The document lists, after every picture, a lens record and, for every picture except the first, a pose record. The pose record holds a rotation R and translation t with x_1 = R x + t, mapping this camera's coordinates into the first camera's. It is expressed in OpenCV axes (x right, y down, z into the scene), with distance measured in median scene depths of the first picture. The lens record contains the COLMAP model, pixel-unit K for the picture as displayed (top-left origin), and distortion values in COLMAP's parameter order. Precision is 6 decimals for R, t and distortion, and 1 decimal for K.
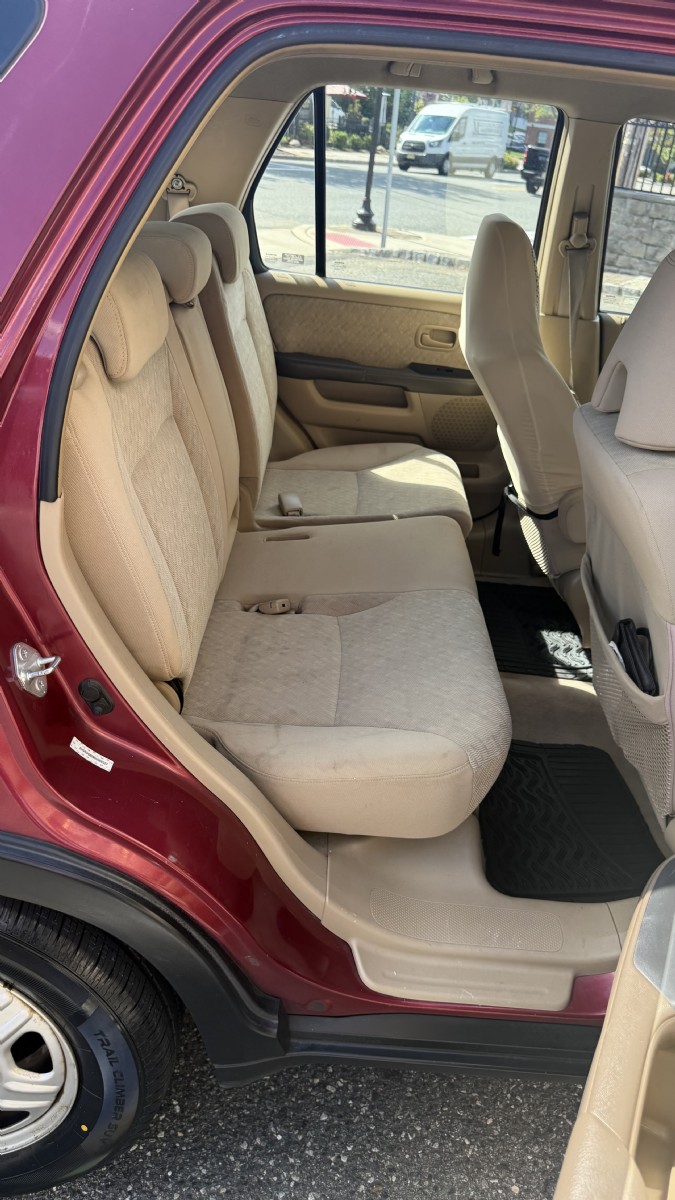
lens RADIAL K [[831.8, 0, 337.5], [0, 831.8, 600.0], [0, 0, 1]] dist [0.082913, -0.108753]
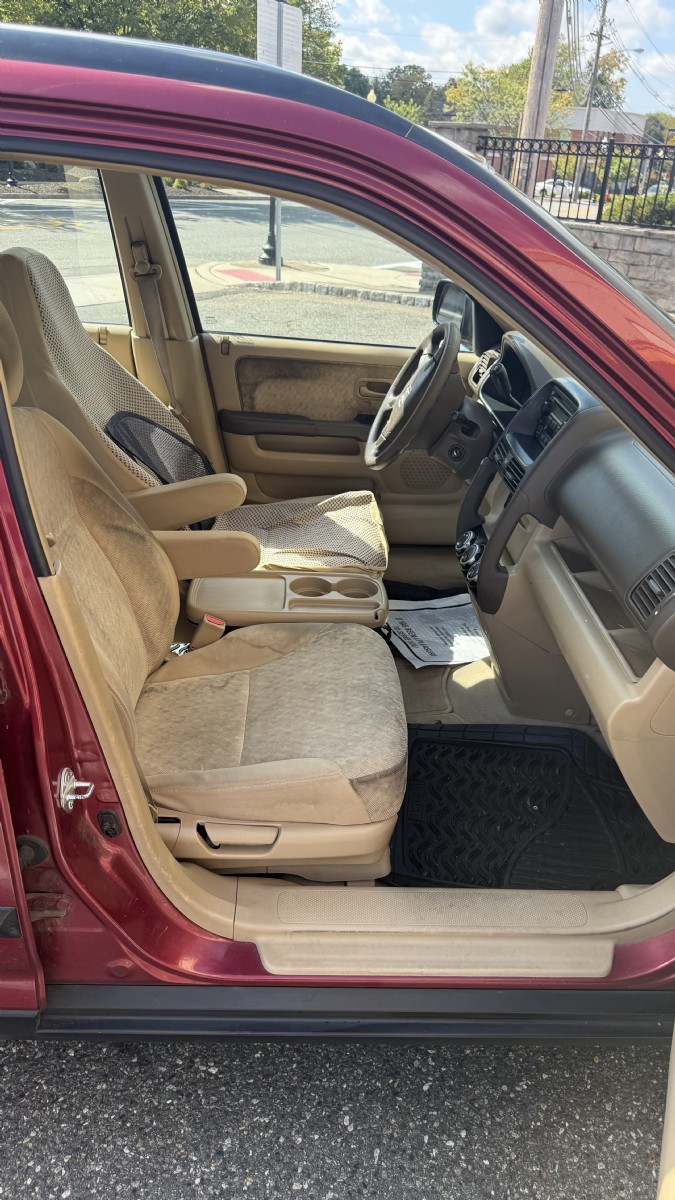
lens RADIAL K [[841.3, 0, 331.0], [0, 841.3, 606.8], [0, 0, 1]] dist [0.039311, -0.048592]
pose [[0.997937, -0.061818, 0.017307, 0.480175], [0.062297, 0.997646, -0.028655, 0.049983], [-0.015495, 0.029674, 0.999440, -0.067440]]
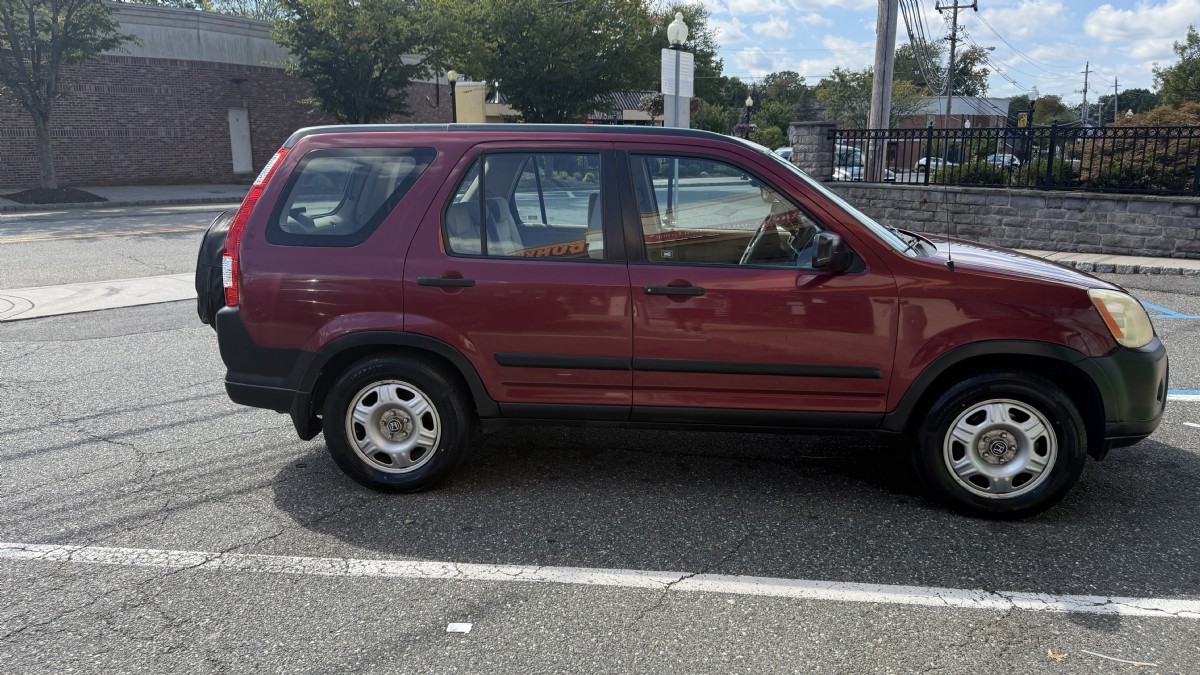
lens RADIAL K [[841.3, 0, 600.0], [0, 841.3, 337.5], [0, 0, 1]] dist [0.039311, -0.048592]
pose [[0.991417, -0.076071, -0.106331, 0.405648], [0.040623, 0.952279, -0.302513, 0.722601], [0.124269, 0.295597, 0.947196, -1.270886]]
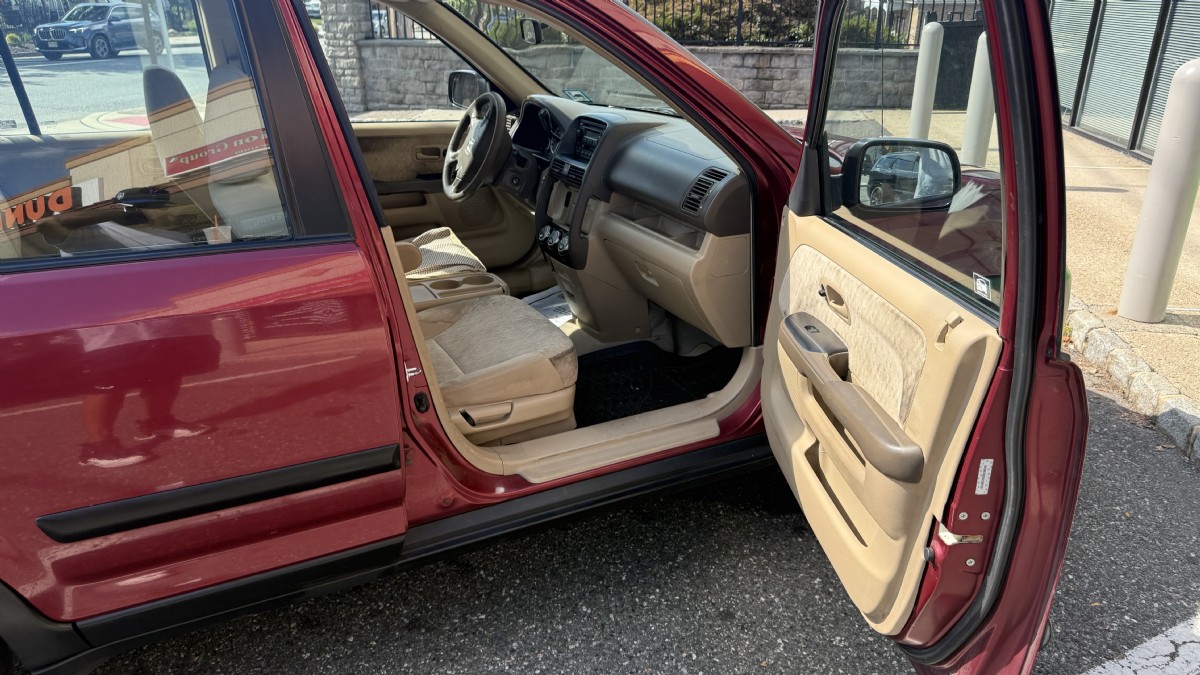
lens RADIAL K [[831.8, 0, 585.4], [0, 831.8, 348.1], [0, 0, 1]] dist [0.082913, -0.108753]
pose [[0.885154, -0.265426, 0.382166, 0.147795], [0.305427, 0.951061, -0.046874, 0.218049], [-0.351022, 0.158214, 0.922904, -0.363066]]
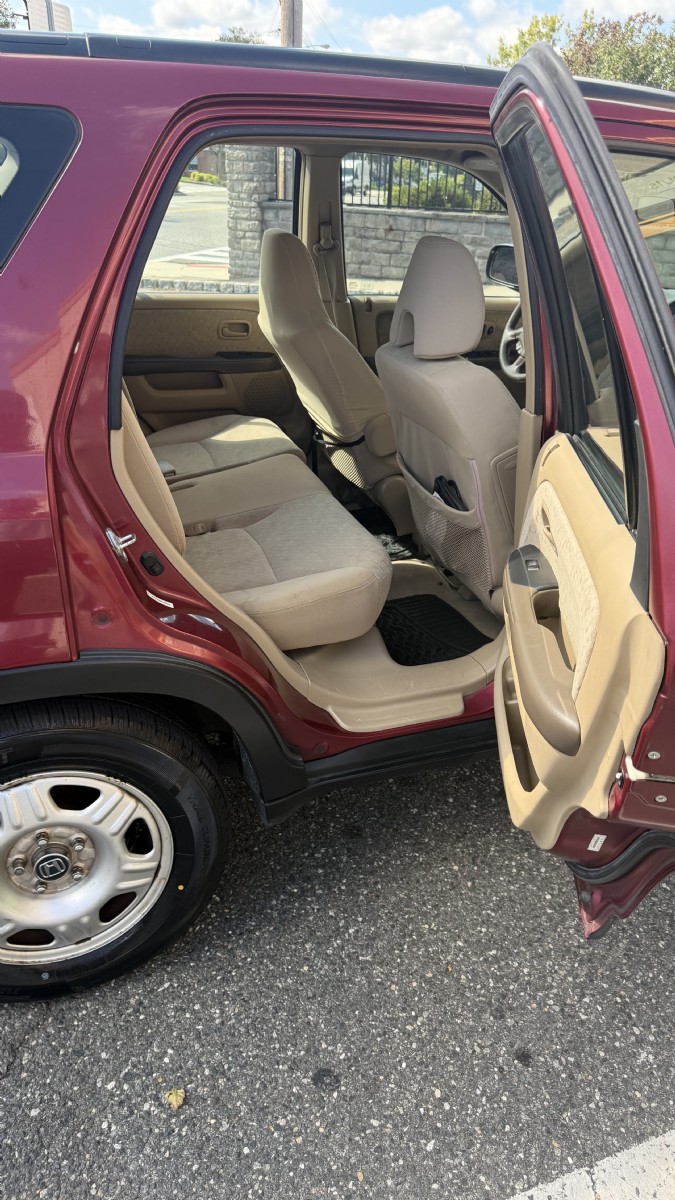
lens RADIAL K [[831.8, 0, 337.5], [0, 831.8, 600.0], [0, 0, 1]] dist [0.082913, -0.108753]
pose [[0.932926, -0.222044, 0.283451, -0.205576], [0.227736, 0.973634, 0.013154, 0.116617], [-0.278899, 0.052281, 0.958896, -0.267010]]
